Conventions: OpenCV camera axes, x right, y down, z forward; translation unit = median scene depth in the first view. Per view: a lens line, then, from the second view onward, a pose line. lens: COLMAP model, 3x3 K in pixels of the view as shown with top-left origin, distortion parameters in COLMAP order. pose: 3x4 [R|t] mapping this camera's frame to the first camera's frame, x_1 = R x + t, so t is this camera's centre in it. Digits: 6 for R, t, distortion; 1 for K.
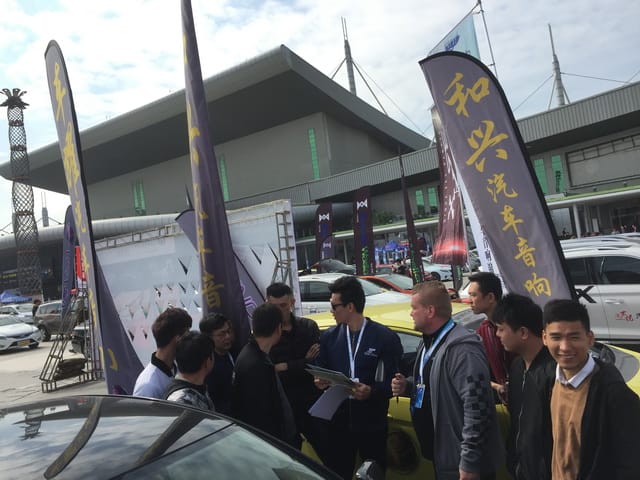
lens RADIAL K [[542.8, 0, 319.3], [0, 542.8, 222.0], [0, 0, 1]] dist [0.048791, -0.014148]
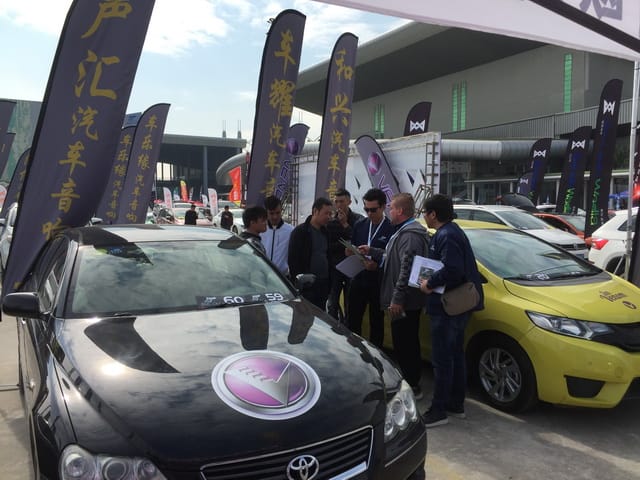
lens RADIAL K [[542.8, 0, 319.3], [0, 542.8, 222.0], [0, 0, 1]] dist [0.048791, -0.014148]
pose [[0.902305, 0.135478, -0.409257, 0.212090], [-0.080493, 0.985586, 0.148796, -0.005338], [0.423517, -0.101317, 0.900205, -0.162533]]
